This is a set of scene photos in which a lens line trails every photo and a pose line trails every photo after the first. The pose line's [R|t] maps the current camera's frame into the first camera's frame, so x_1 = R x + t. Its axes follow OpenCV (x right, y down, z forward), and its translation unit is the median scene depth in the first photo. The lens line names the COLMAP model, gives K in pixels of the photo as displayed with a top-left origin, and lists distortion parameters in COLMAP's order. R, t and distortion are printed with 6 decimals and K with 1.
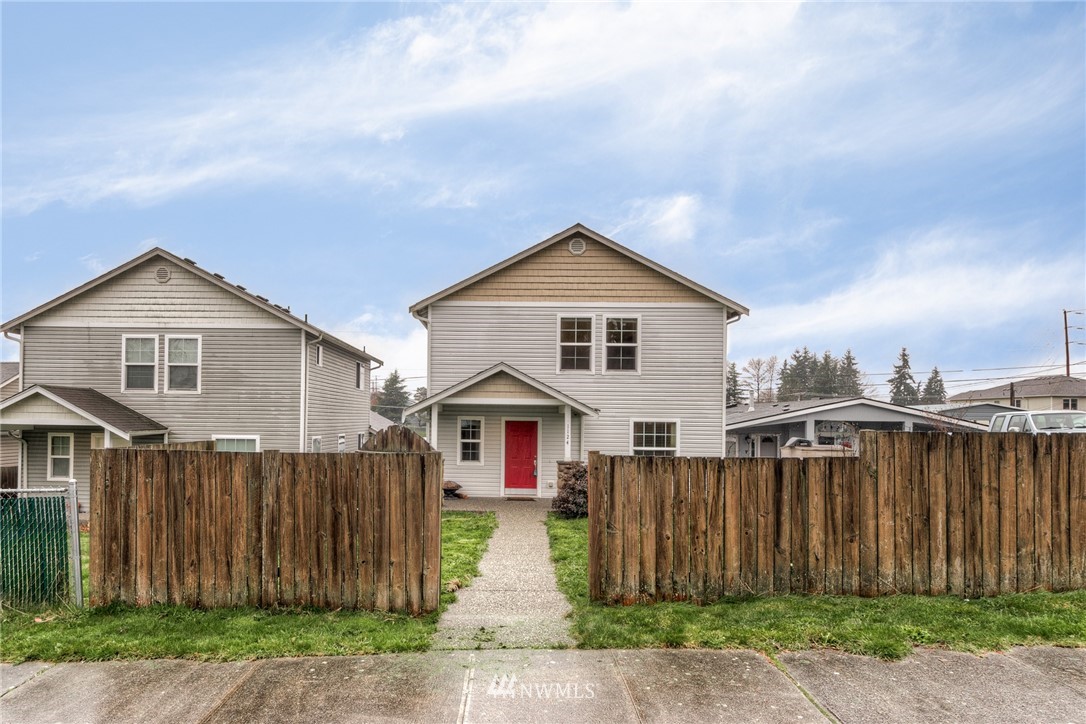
lens RADIAL K [[468.0, 0, 546.7], [0, 468.0, 346.4], [0, 0, 1]] dist [-0.001817, -0.000253]
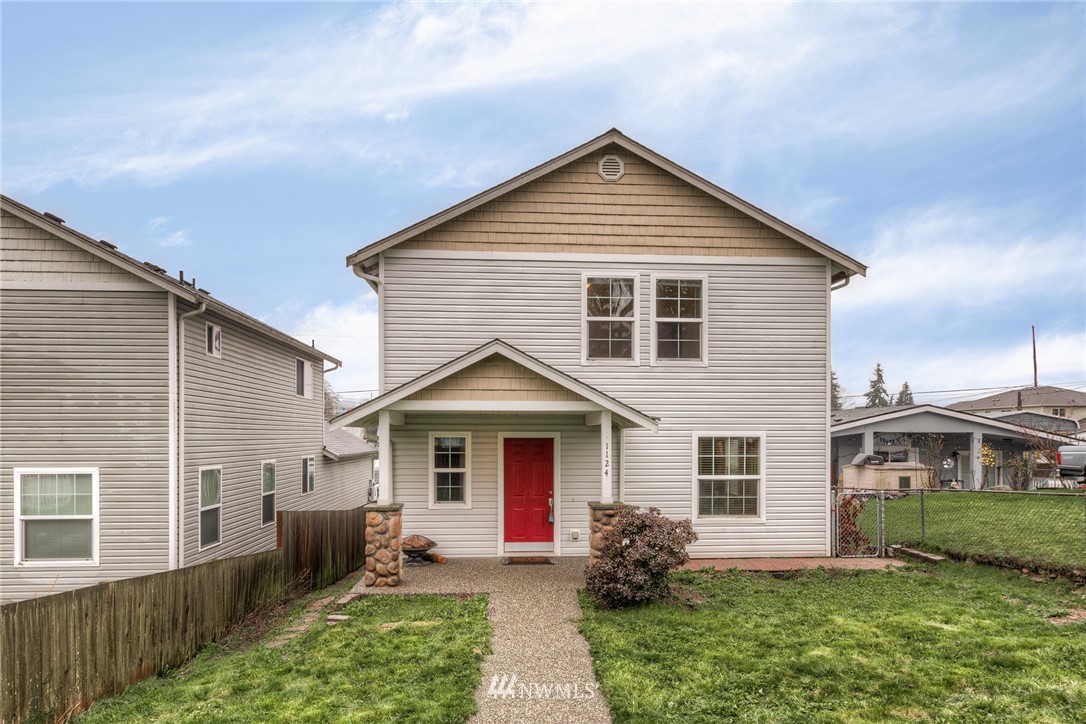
lens RADIAL K [[471.9, 0, 542.1], [0, 471.9, 358.4], [0, 0, 1]] dist [0.002348, -0.000310]
pose [[0.999904, -0.013161, -0.004256, -0.031557], [0.013134, 0.999894, -0.006329, 0.053978], [0.004339, 0.006272, 0.999971, 0.349615]]
